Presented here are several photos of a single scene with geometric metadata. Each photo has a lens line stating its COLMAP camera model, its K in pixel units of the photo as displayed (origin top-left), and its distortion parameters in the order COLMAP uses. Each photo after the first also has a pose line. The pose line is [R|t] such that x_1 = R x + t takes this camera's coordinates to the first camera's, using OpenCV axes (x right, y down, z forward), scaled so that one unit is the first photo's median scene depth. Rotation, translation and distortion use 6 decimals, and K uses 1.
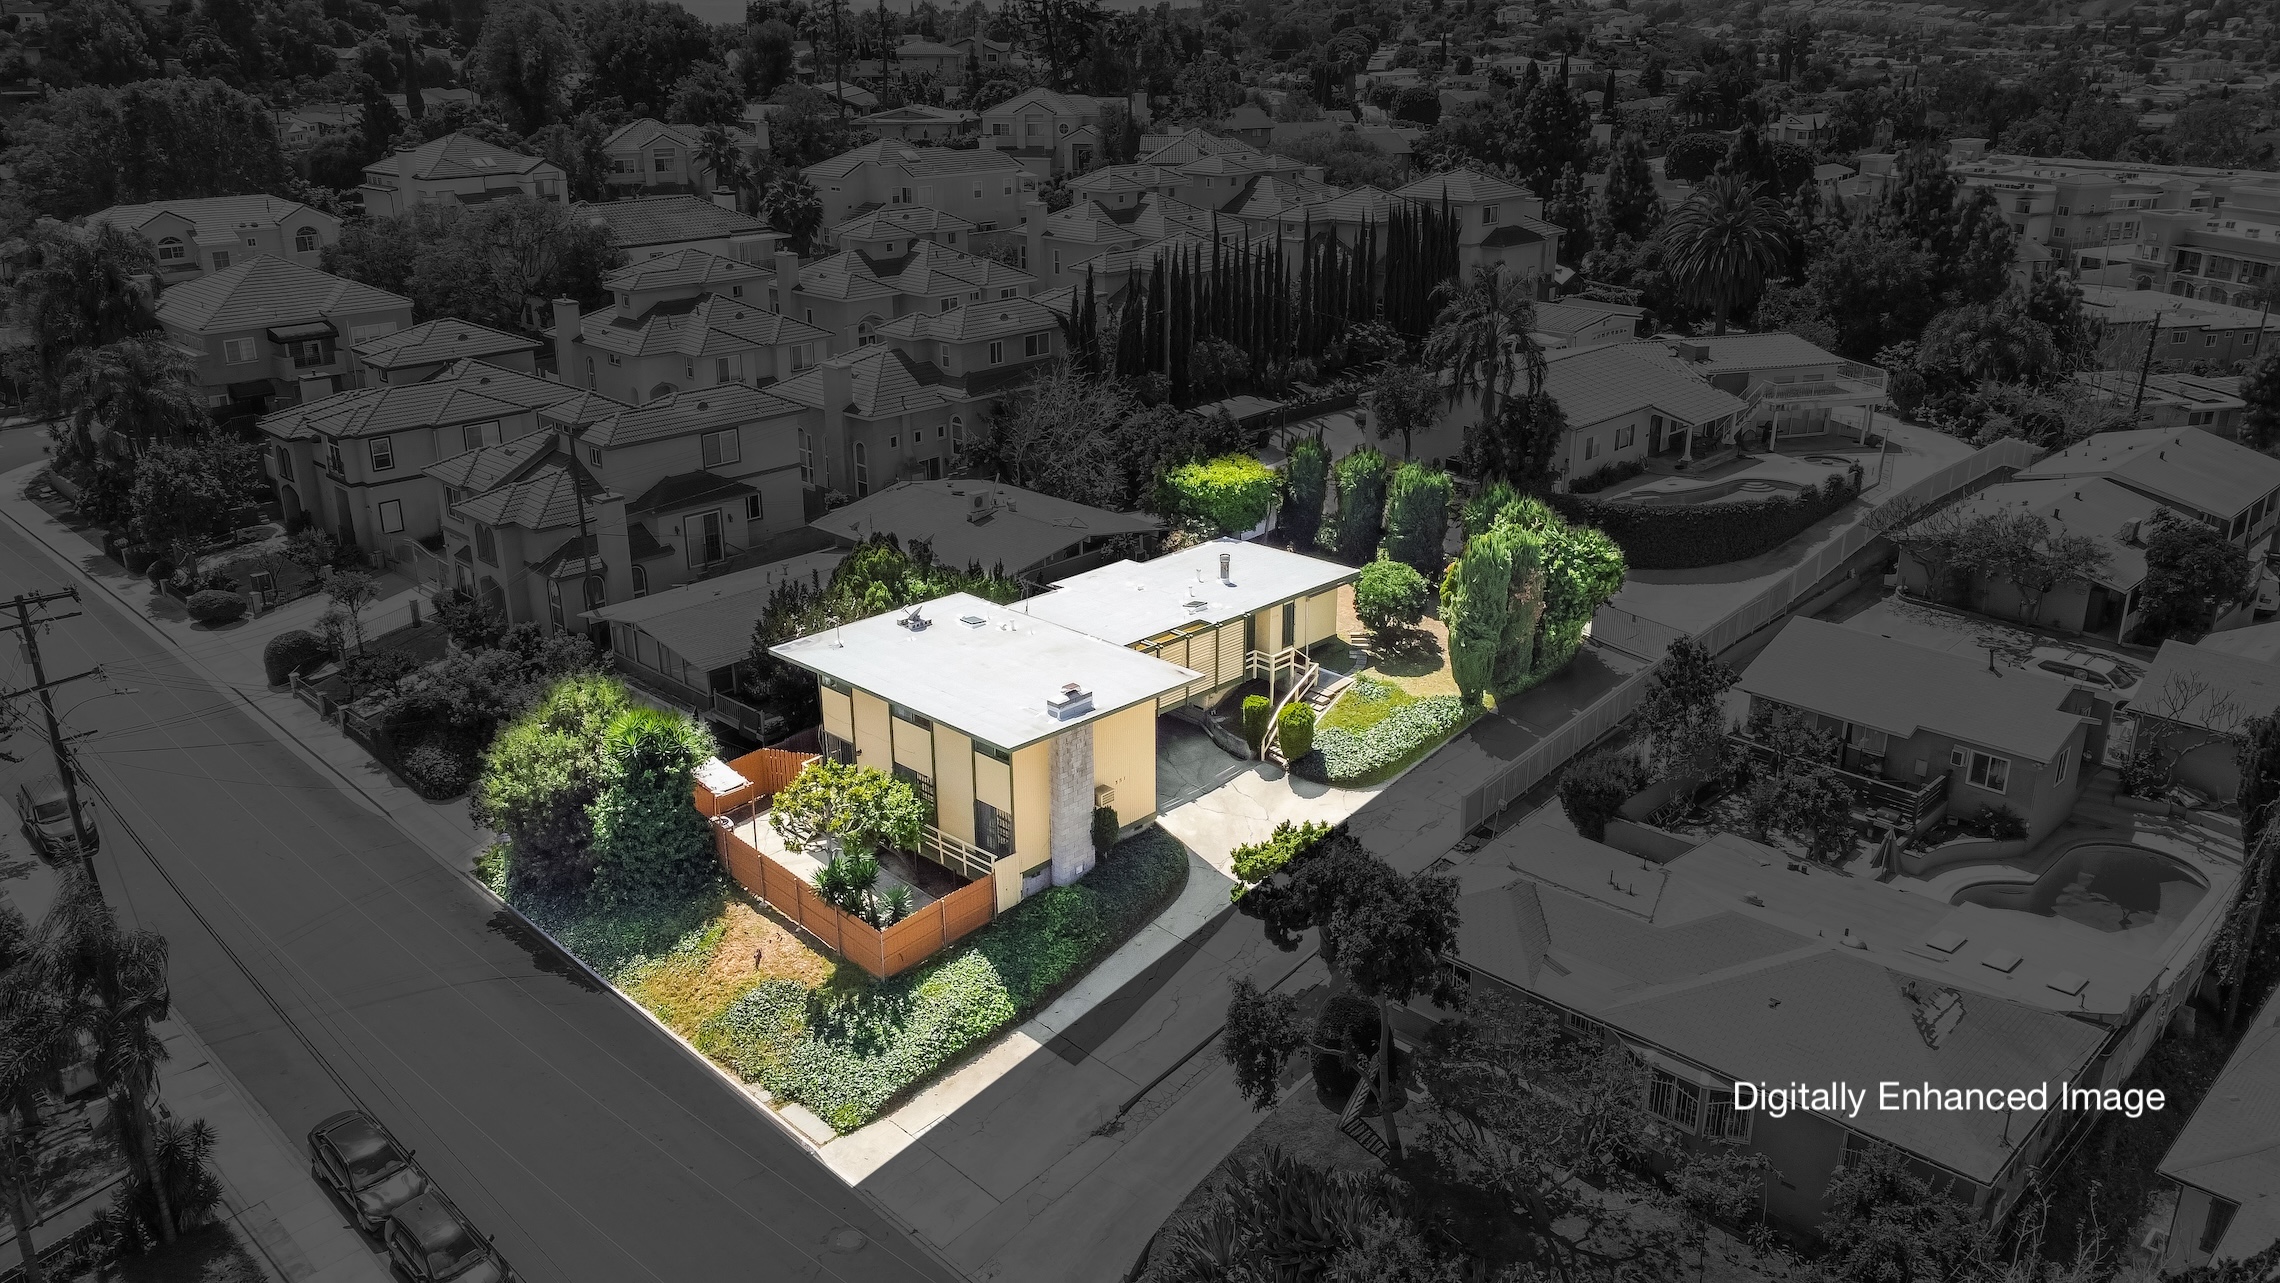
lens RADIAL K [[1725.7, 0, 1140.0], [0, 1725.7, 641.5], [0, 0, 1]] dist [0.004810, -0.005288]
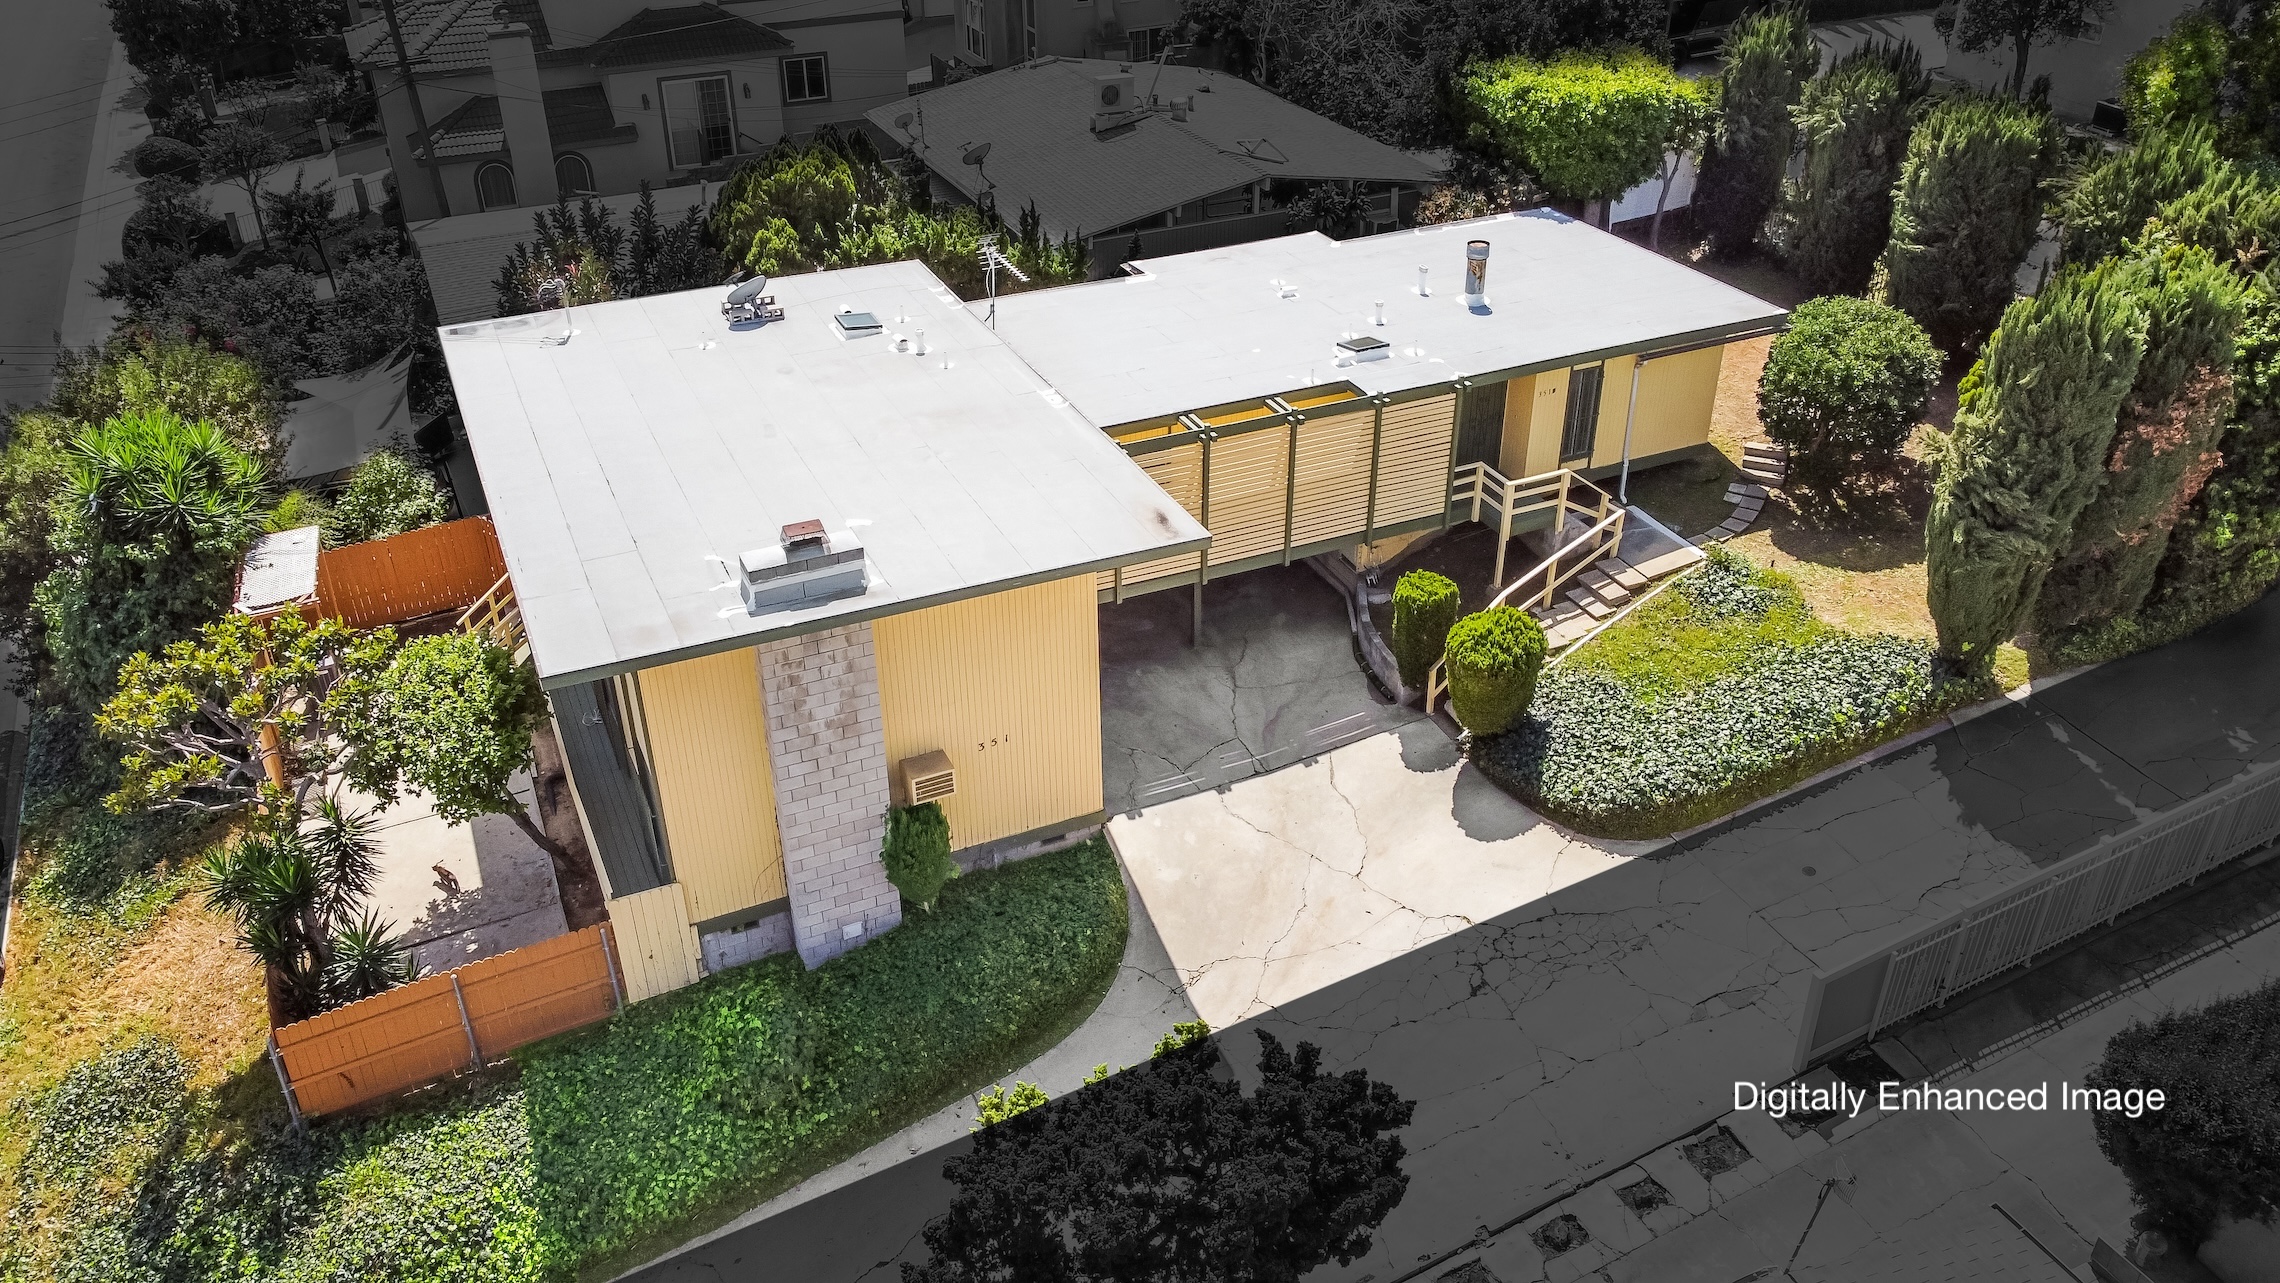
lens RADIAL K [[1725.7, 0, 1140.0], [0, 1725.7, 641.5], [0, 0, 1]] dist [0.004810, -0.005288]
pose [[0.932995, 0.184393, -0.309063, 0.132625], [-0.120716, 0.969362, 0.213926, -0.035887], [0.339041, -0.162283, 0.926669, 0.538073]]
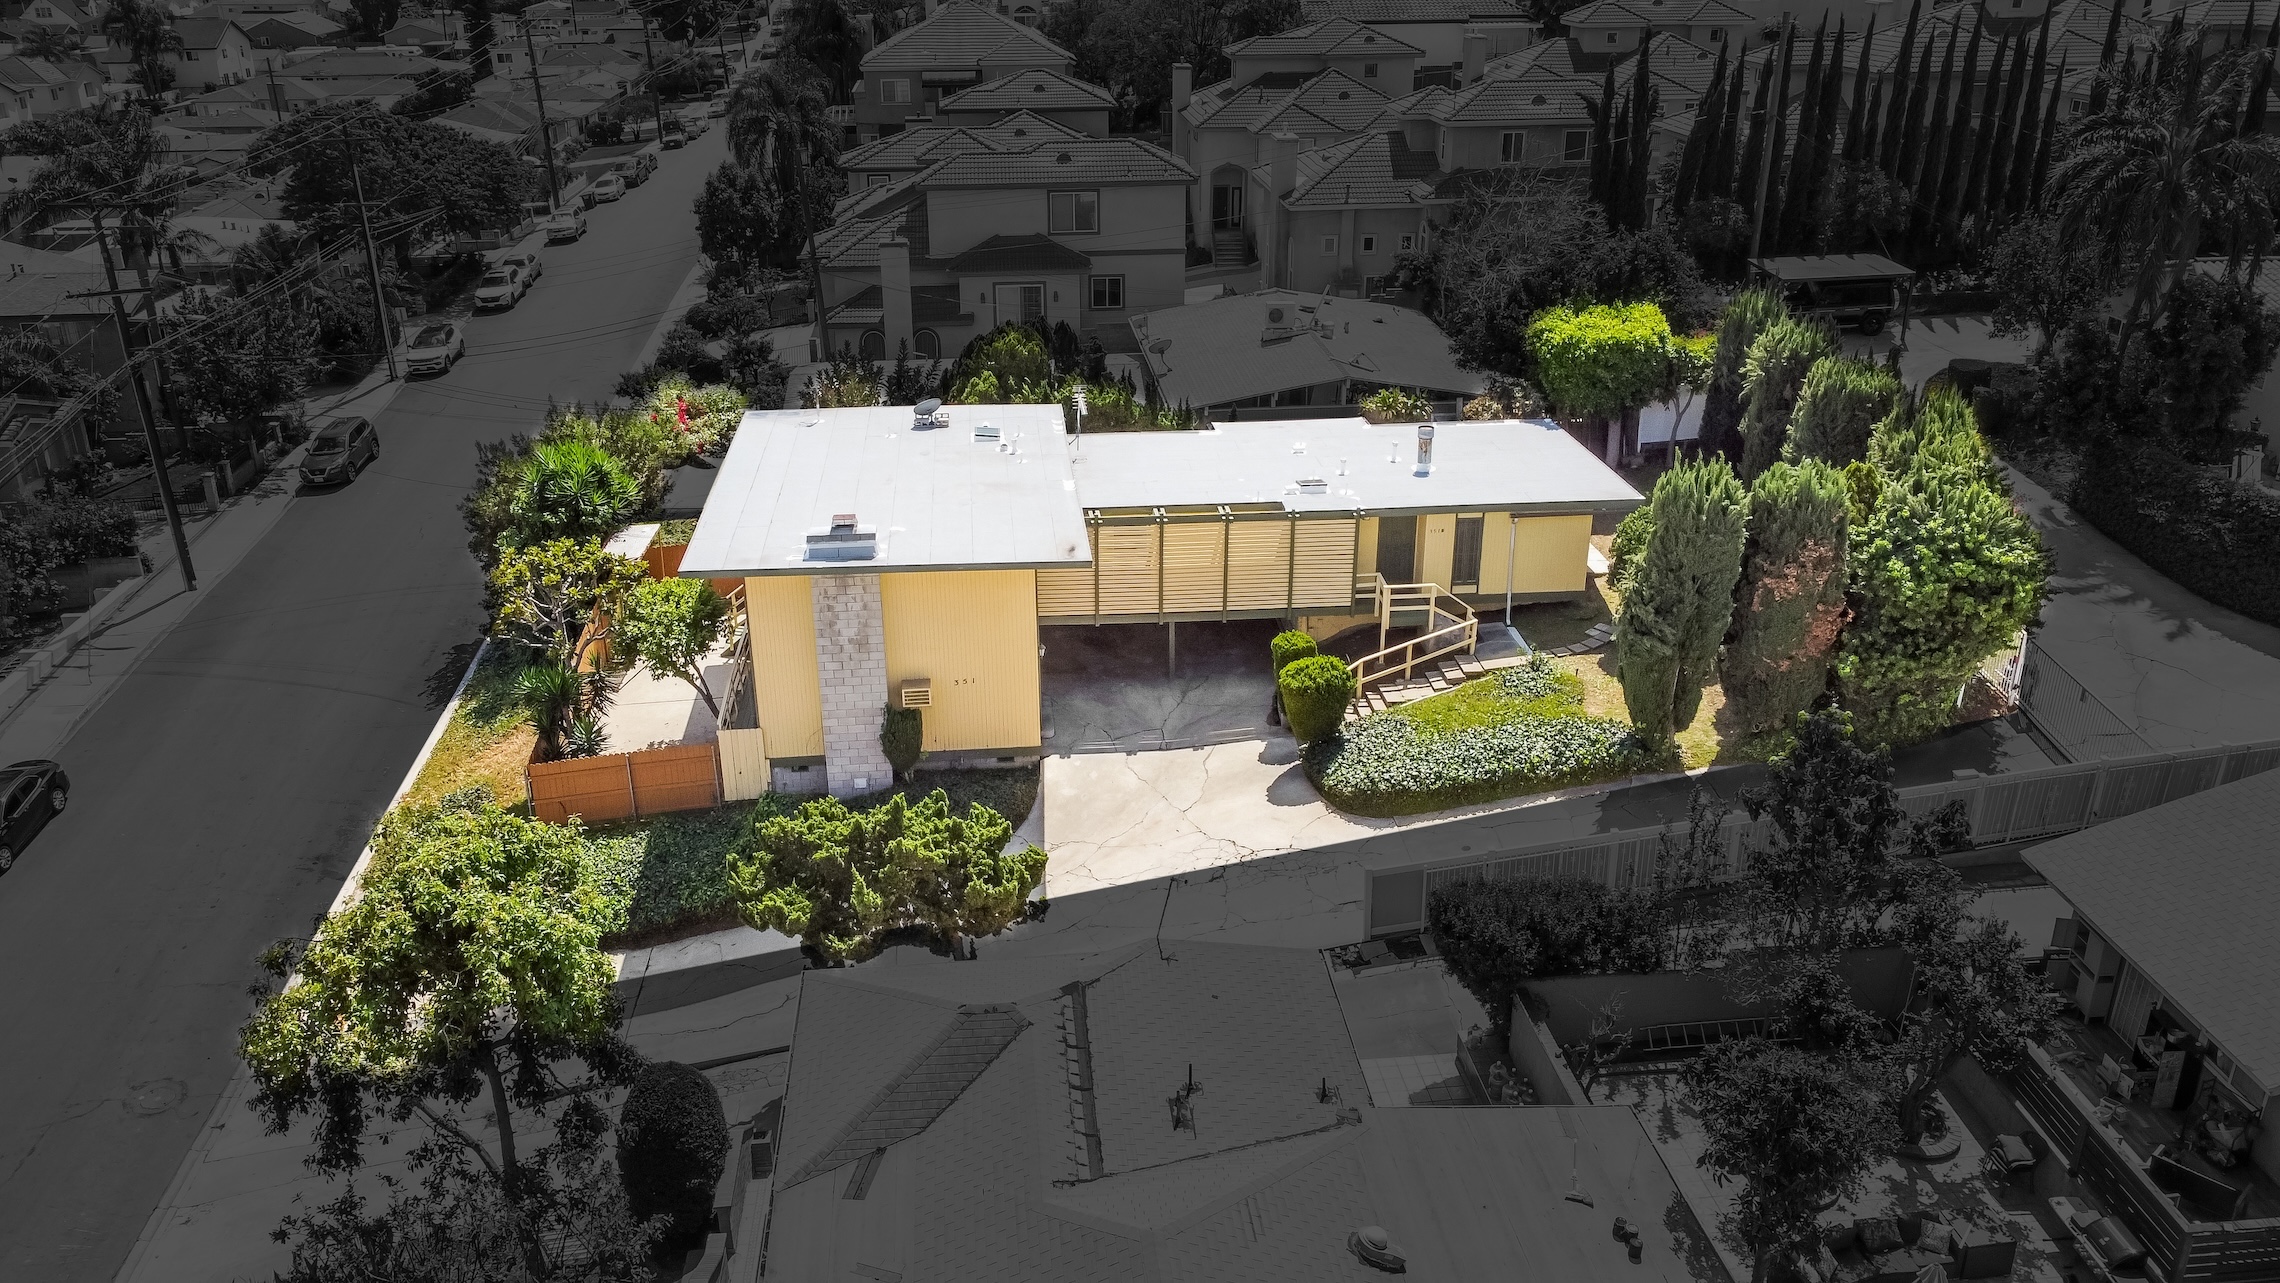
lens RADIAL K [[1725.7, 0, 1140.0], [0, 1725.7, 641.5], [0, 0, 1]] dist [0.004810, -0.005288]
pose [[0.763939, 0.257303, -0.591771, 0.386850], [-0.221617, 0.965900, 0.133880, -0.036642], [0.606039, 0.028871, 0.794911, 0.434775]]
